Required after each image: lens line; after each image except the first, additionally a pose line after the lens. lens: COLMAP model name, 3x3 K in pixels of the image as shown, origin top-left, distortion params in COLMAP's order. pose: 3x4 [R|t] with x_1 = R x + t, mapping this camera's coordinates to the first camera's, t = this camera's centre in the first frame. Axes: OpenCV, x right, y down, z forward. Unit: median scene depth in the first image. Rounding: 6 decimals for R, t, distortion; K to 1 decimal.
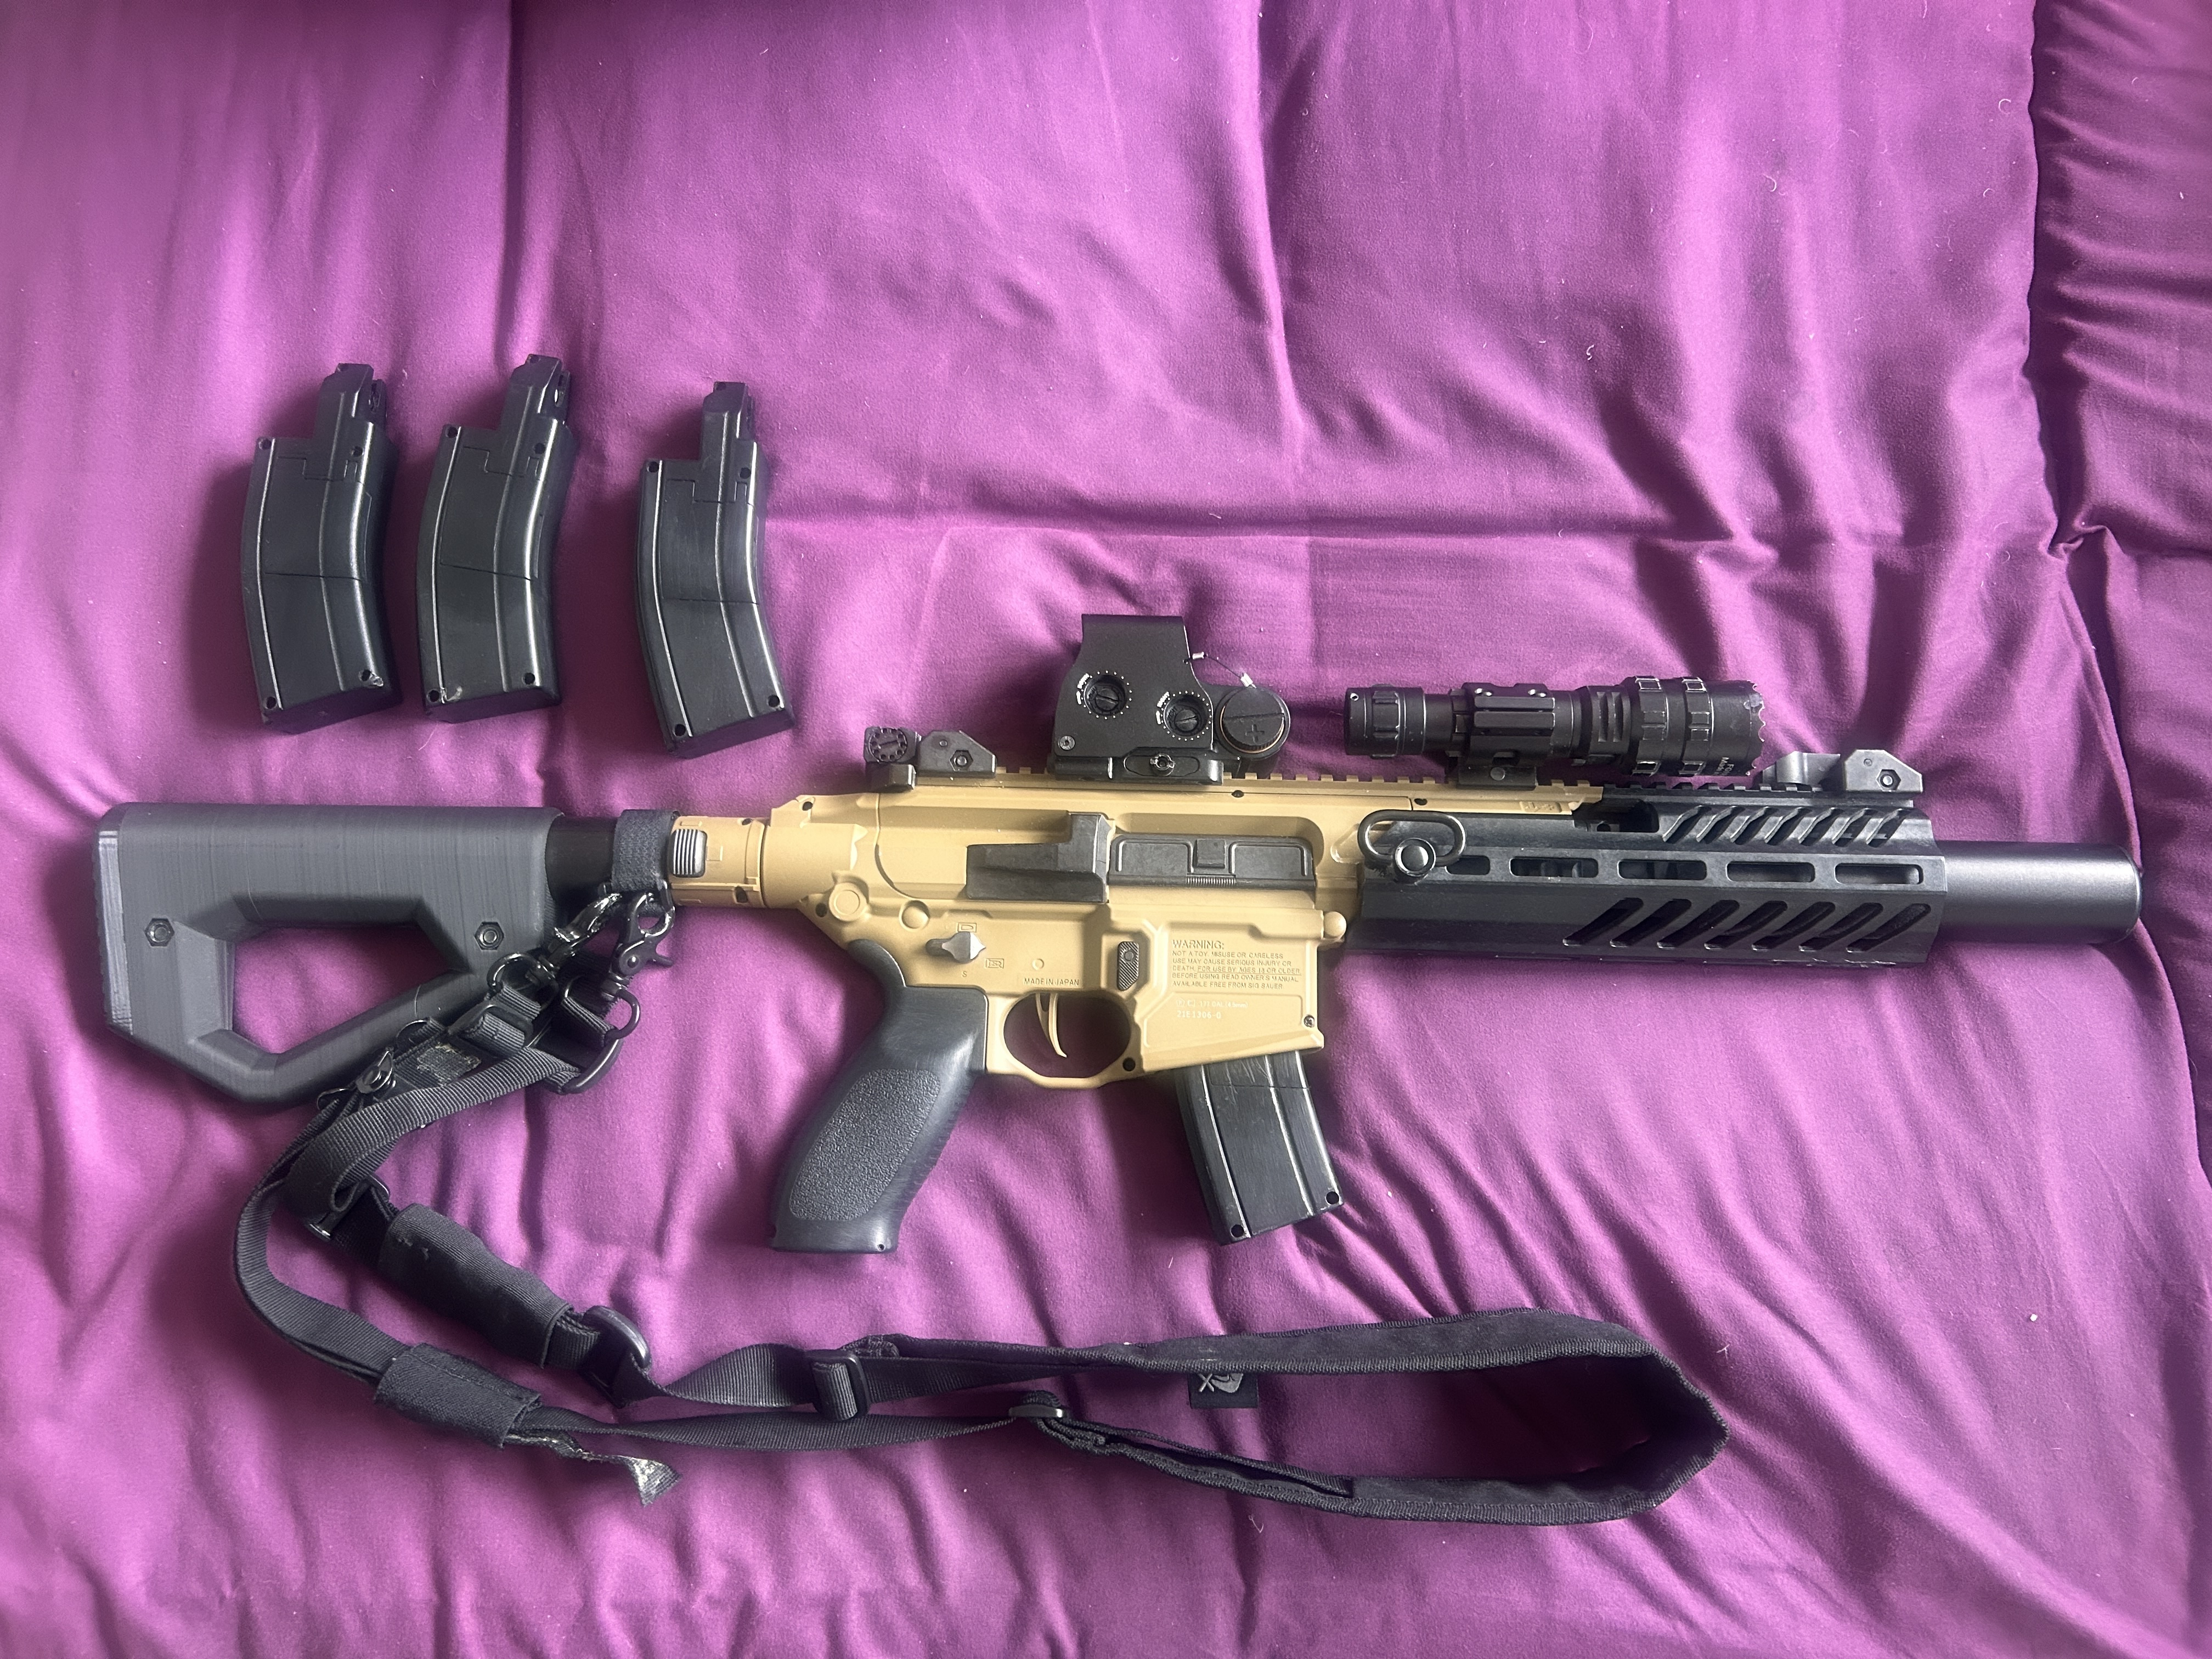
lens RADIAL K [[1655.5, 0, 1091.5], [0, 1655.5, 866.1], [0, 0, 1]] dist [0.032632, -0.034546]
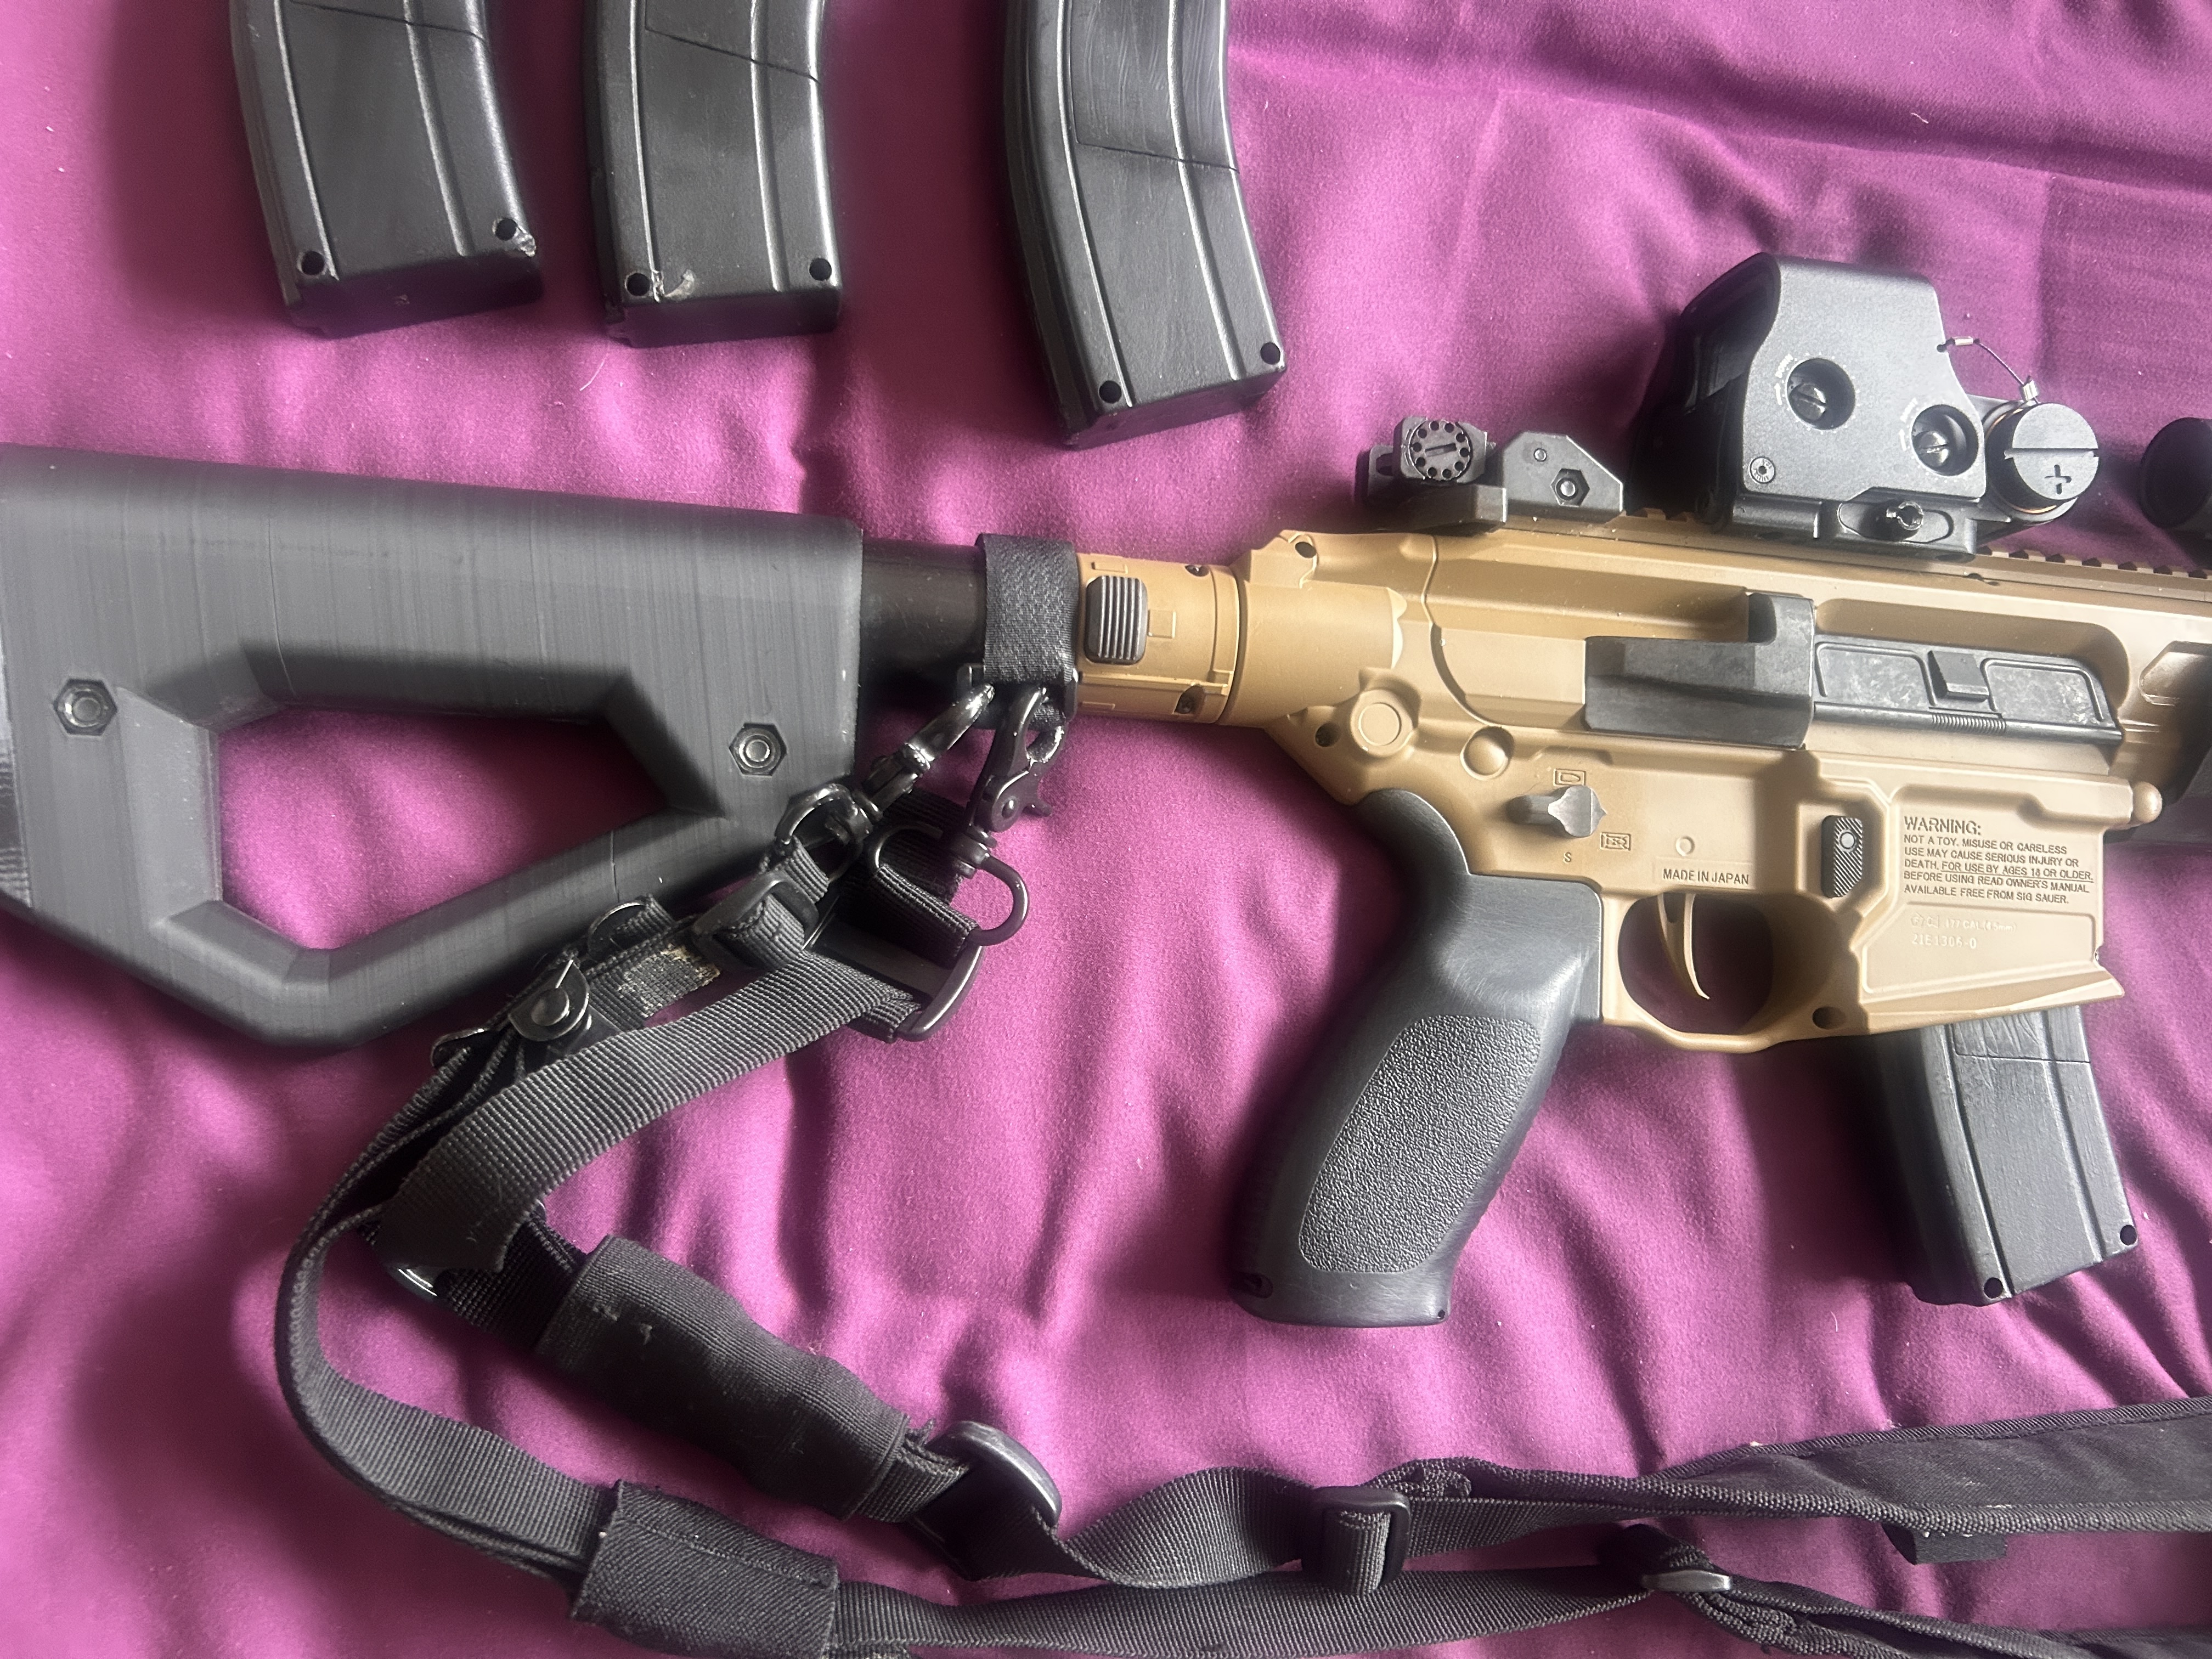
lens RADIAL K [[1686.6, 0, 1094.5], [0, 1686.6, 842.0], [0, 0, 1]] dist [0.027683, -0.043050]
pose [[0.981534, 0.041582, 0.186715, -0.351156], [-0.063152, 0.991800, 0.111103, 0.003655], [-0.180564, -0.120843, 0.976111, 0.436546]]
